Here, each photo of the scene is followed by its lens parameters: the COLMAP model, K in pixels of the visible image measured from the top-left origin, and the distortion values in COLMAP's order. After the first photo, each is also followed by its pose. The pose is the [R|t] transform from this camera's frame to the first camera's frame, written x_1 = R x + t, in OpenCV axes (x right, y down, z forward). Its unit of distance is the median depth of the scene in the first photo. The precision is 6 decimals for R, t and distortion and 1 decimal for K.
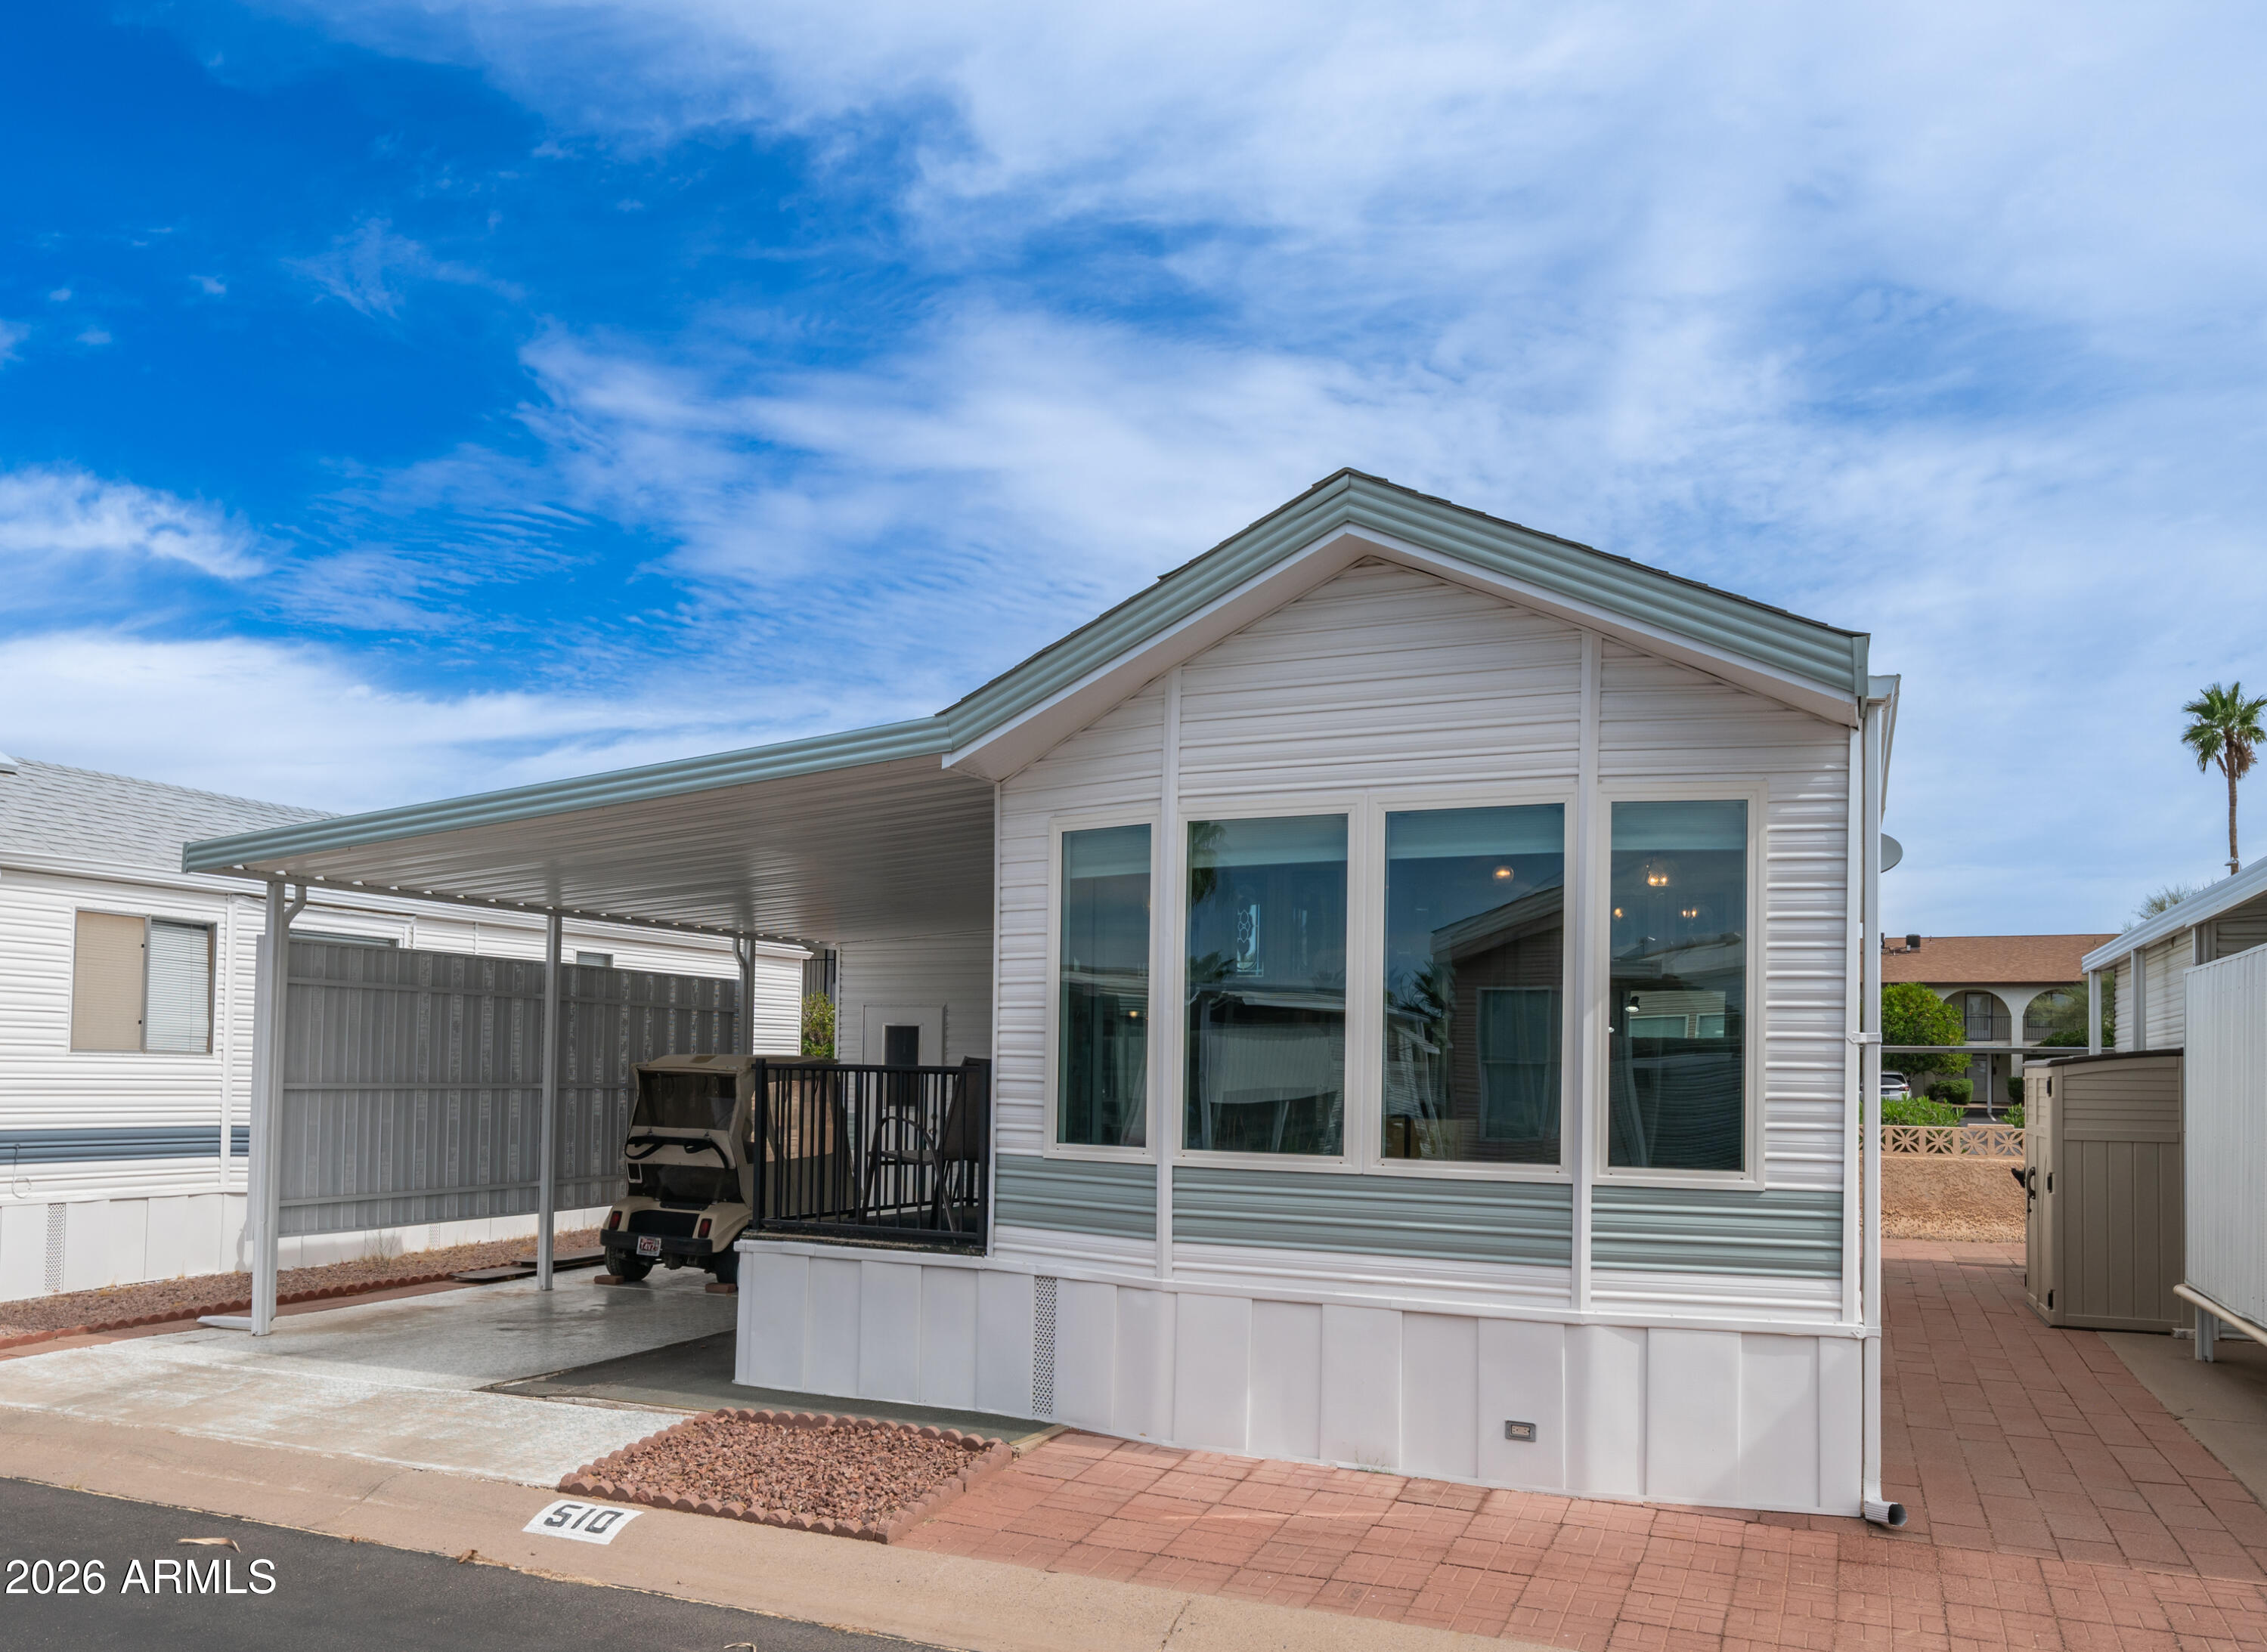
lens RADIAL K [[1746.5, 0, 1002.5], [0, 1746.5, 1030.8], [0, 0, 1]] dist [-0.001446, 0.001116]
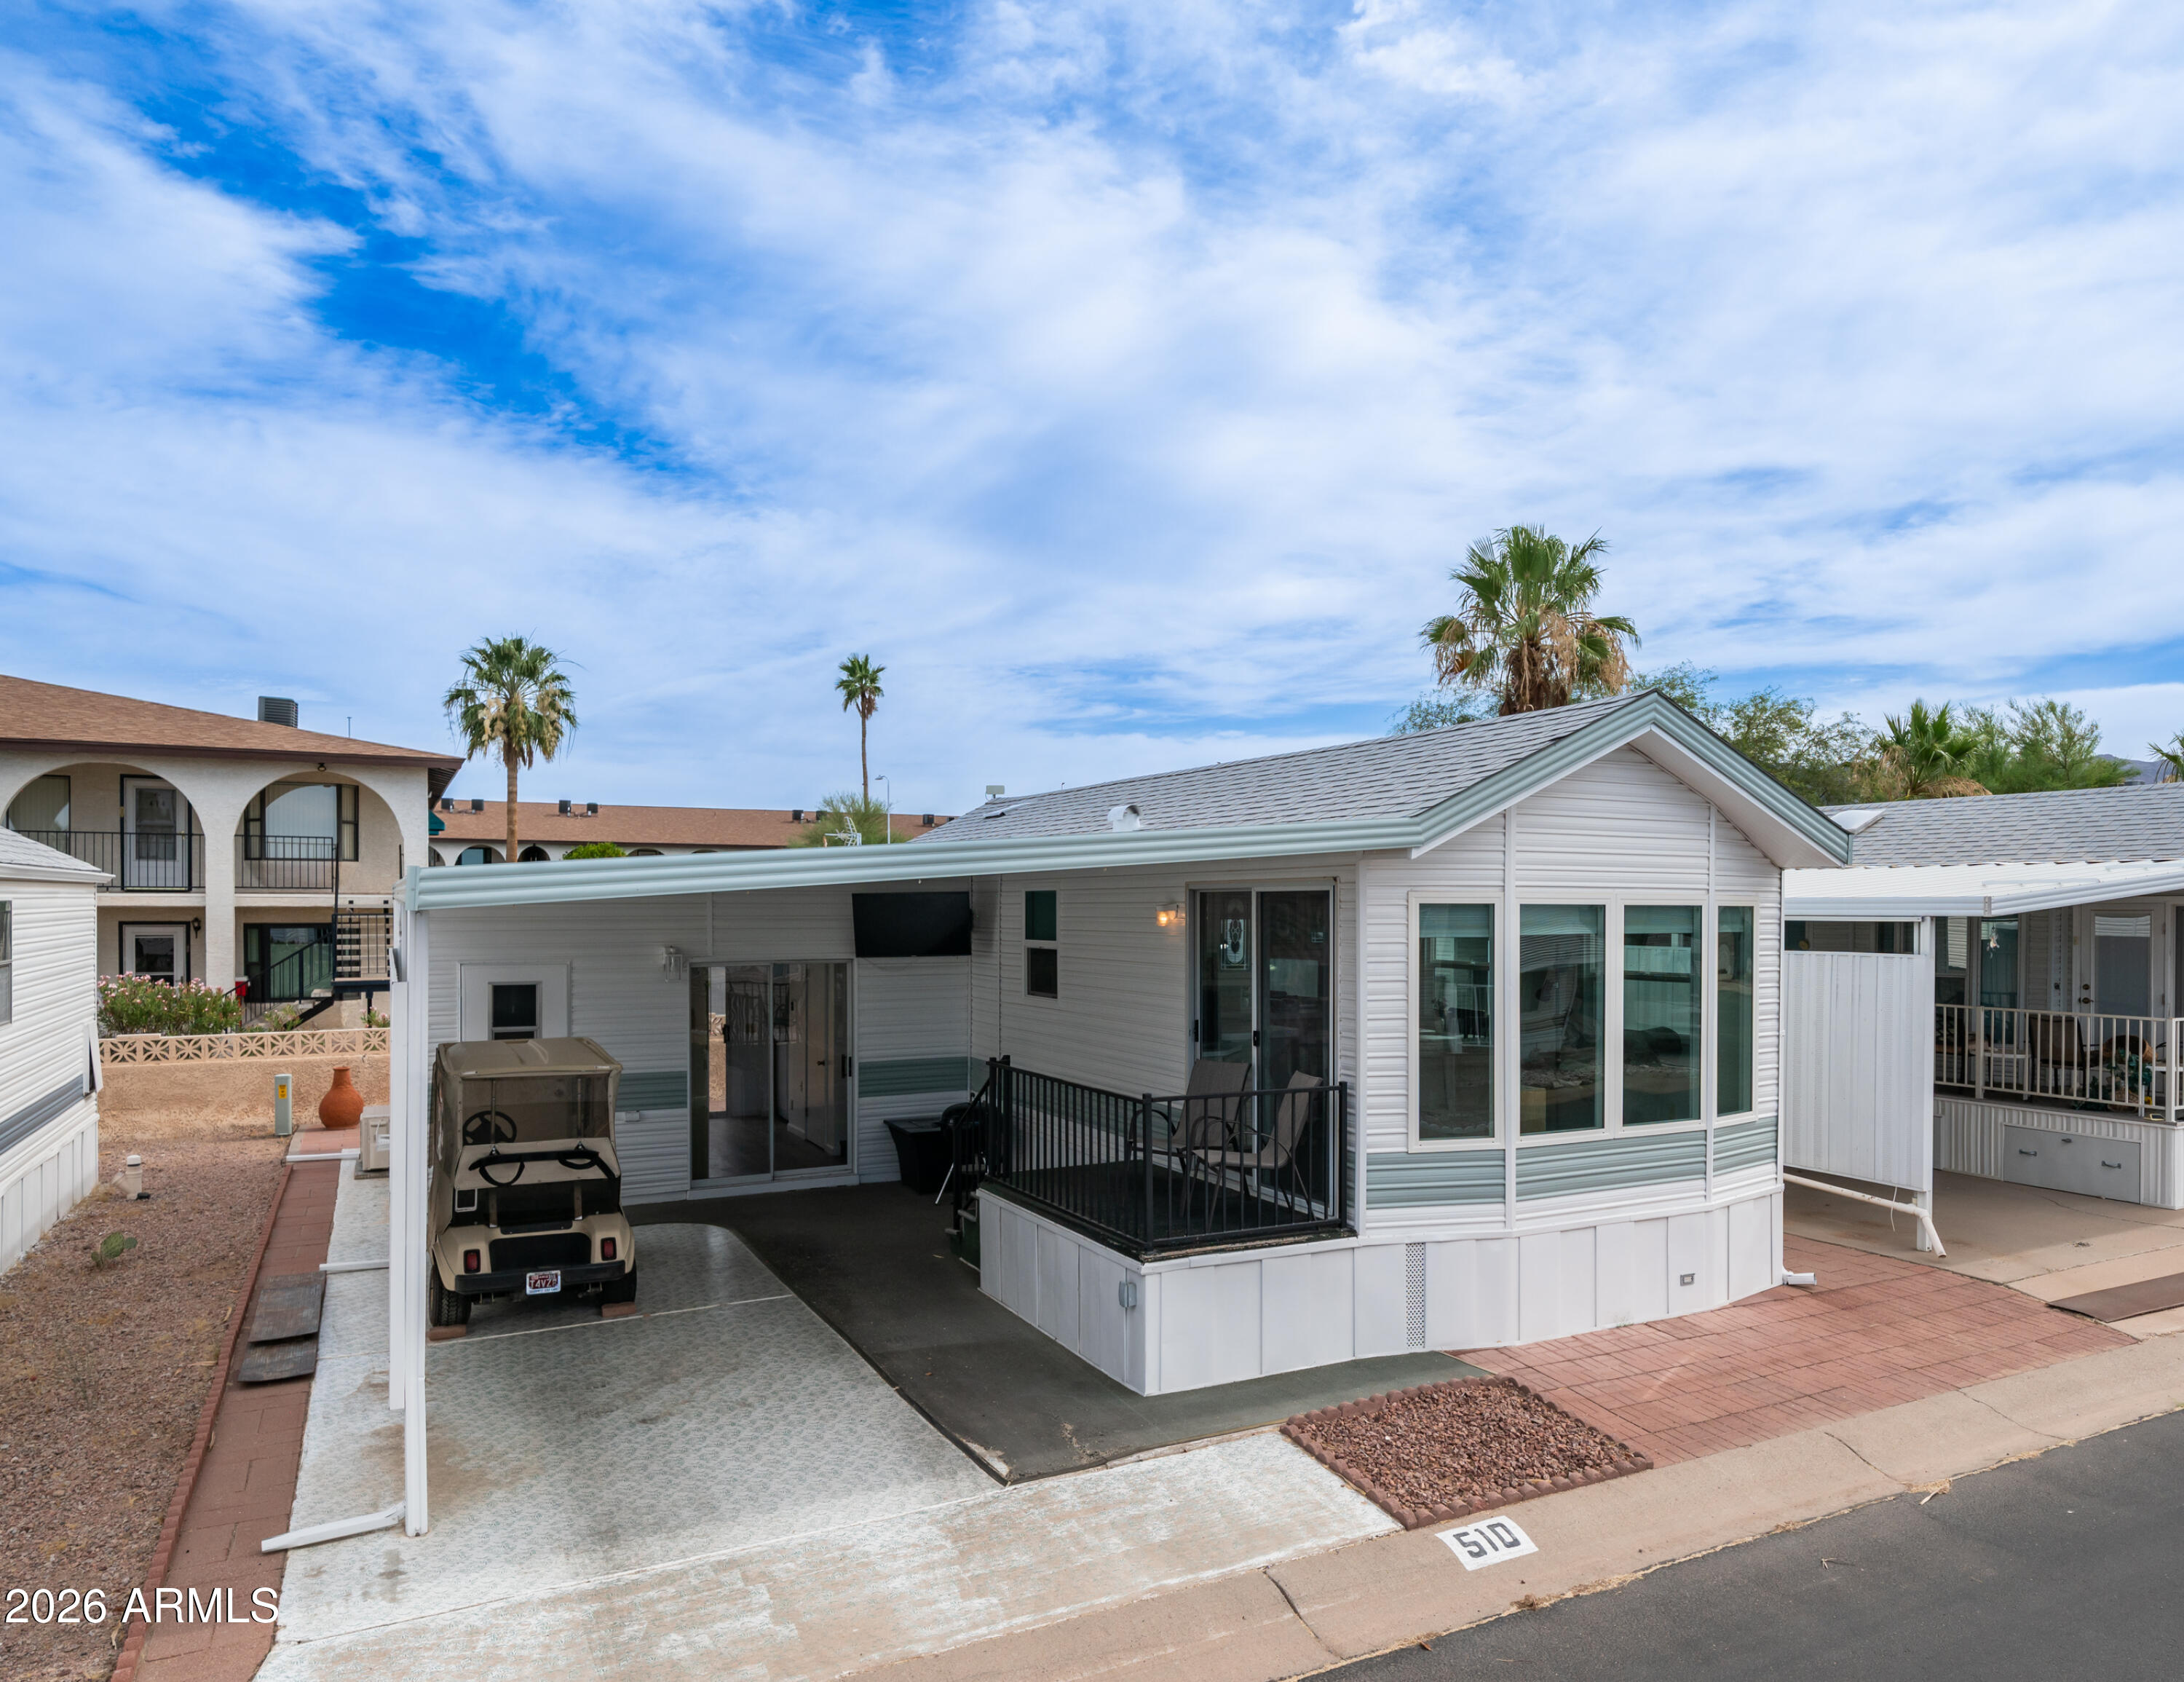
lens RADIAL K [[1432.0, 0, 1158.0], [0, 1432.0, 939.9], [0, 0, 1]] dist [-0.000903, -0.000131]
pose [[0.577247, -0.035001, 0.815819, -0.985159], [-0.011969, 0.998611, 0.051313, -0.143191], [-0.816482, -0.039385, 0.576026, 0.565692]]
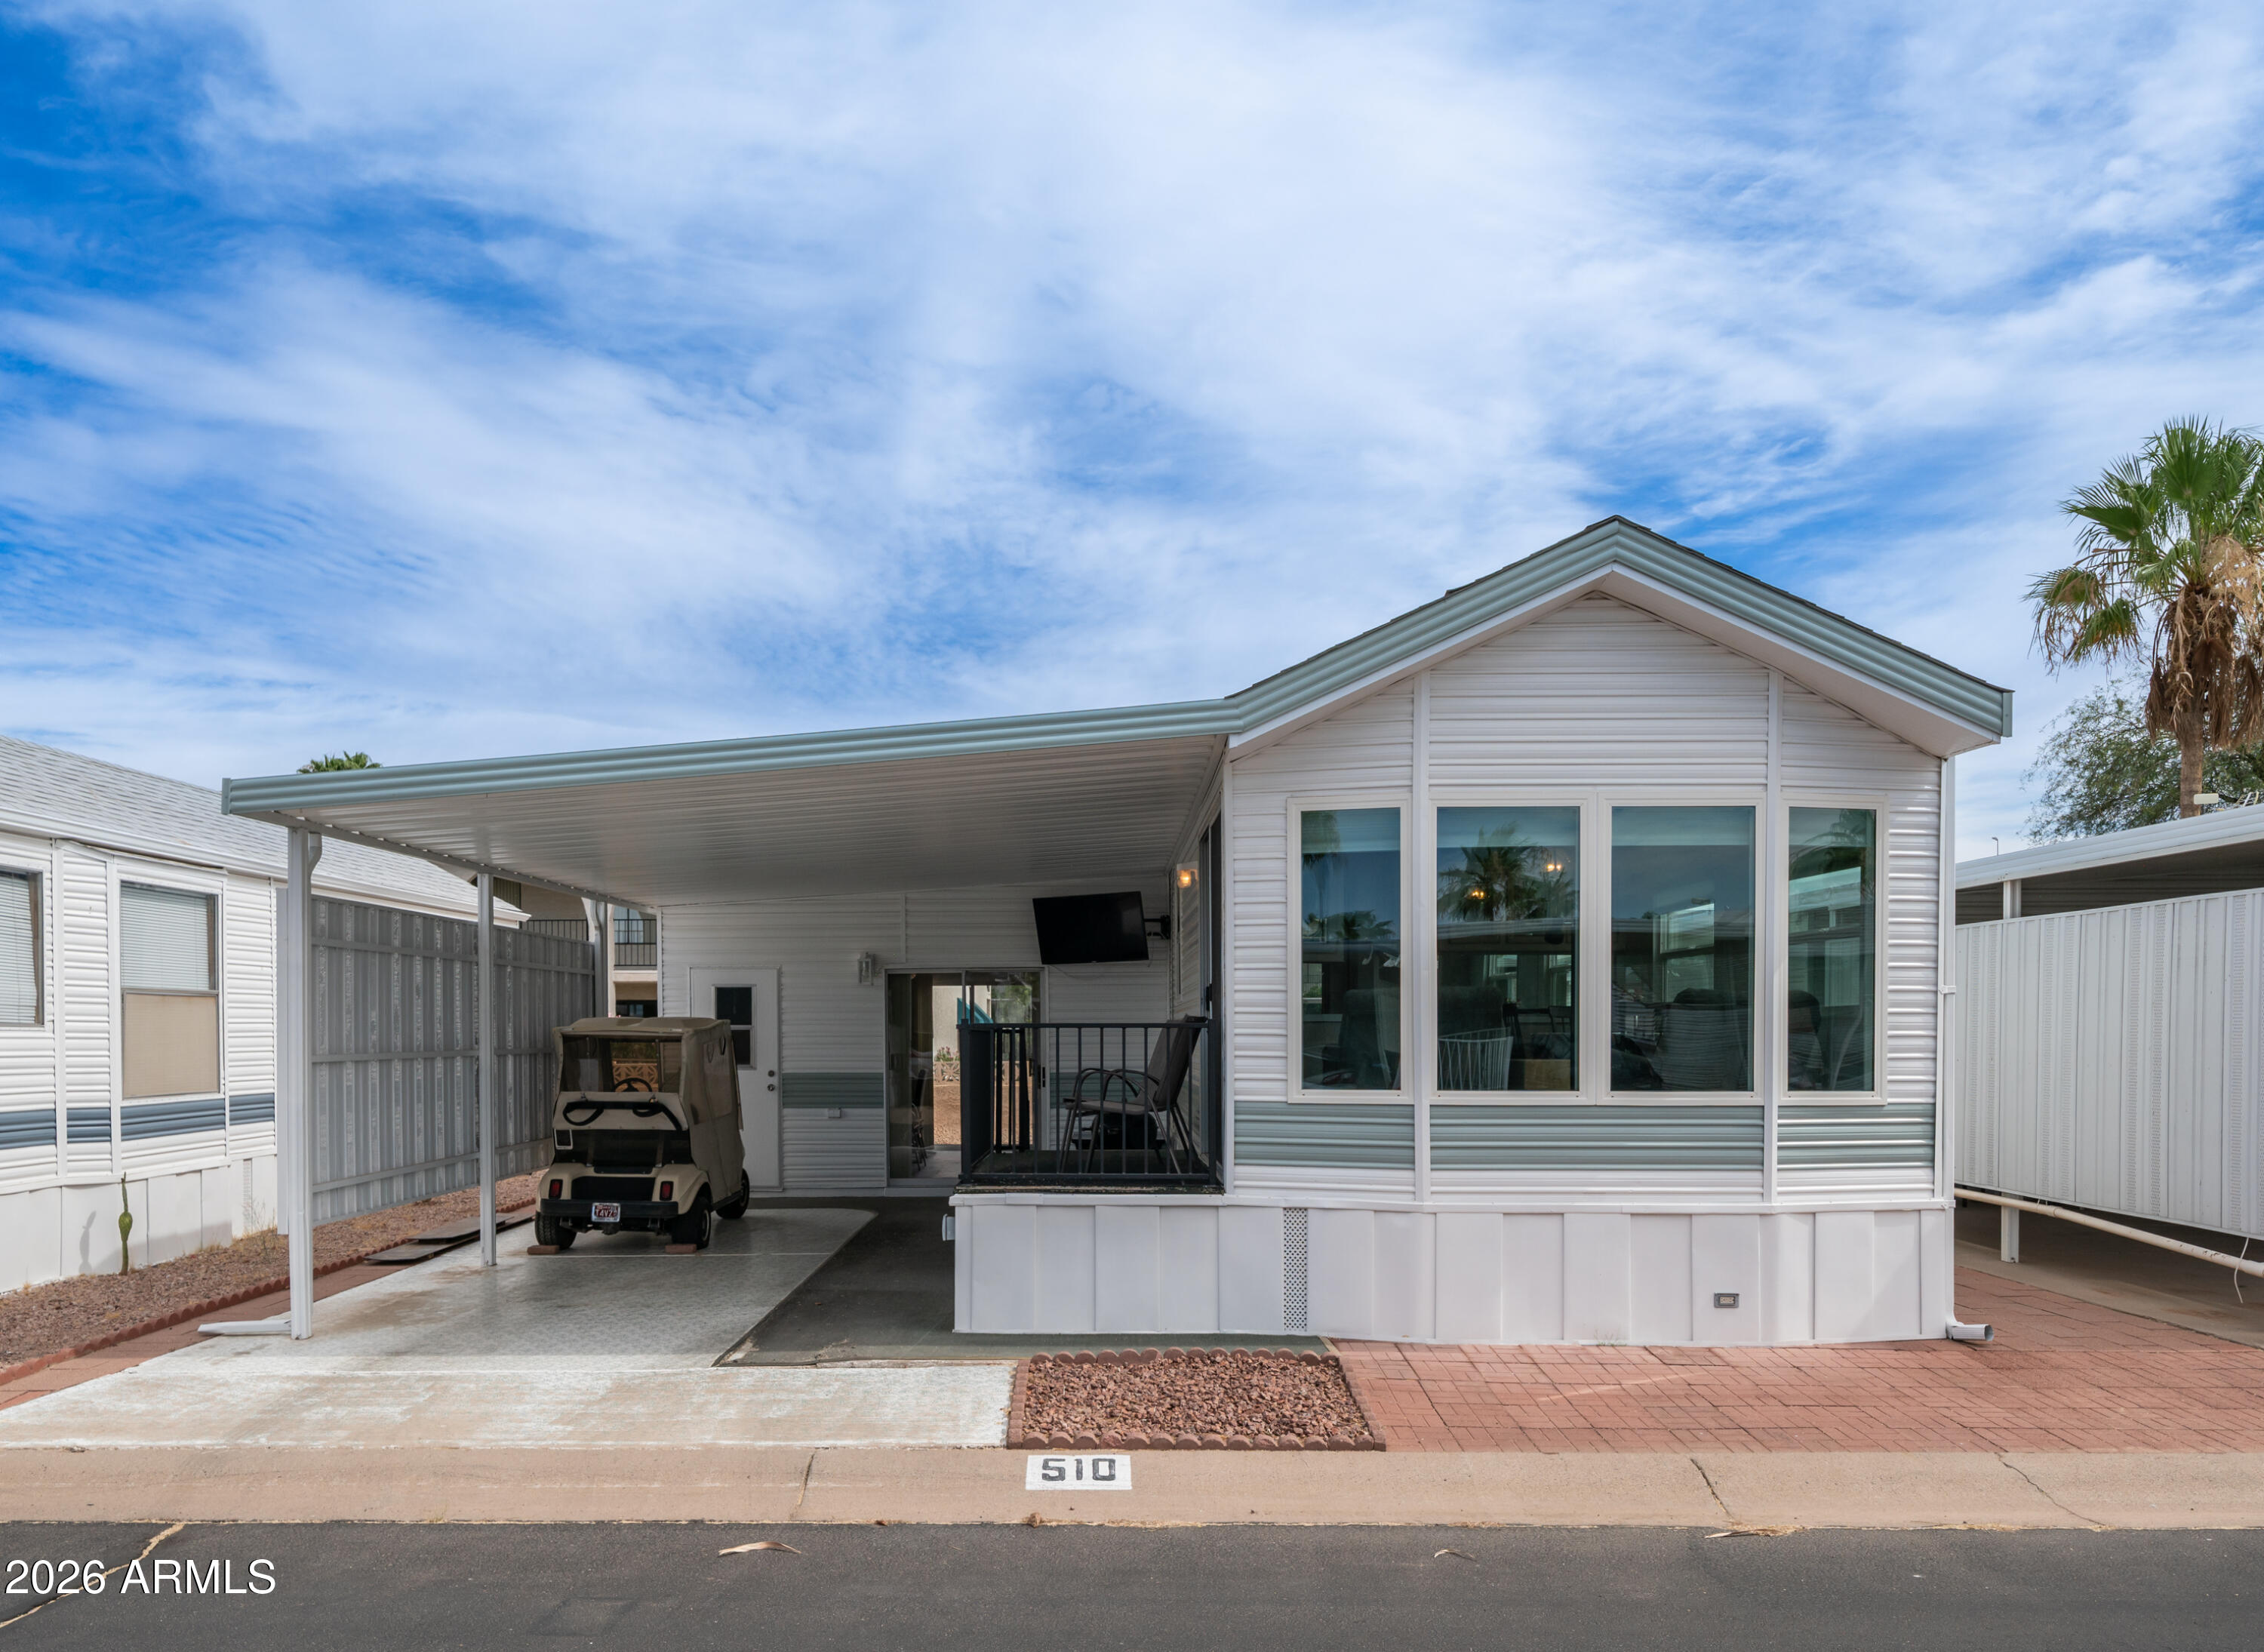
lens RADIAL K [[1547.3, 0, 1067.4], [0, 1547.3, 1068.0], [0, 0, 1]] dist [-0.000611, 0.000209]
pose [[0.906030, -0.029317, 0.422197, -0.544855], [0.007855, 0.998591, 0.052484, -0.003112], [-0.423140, -0.044235, 0.904984, 0.167164]]
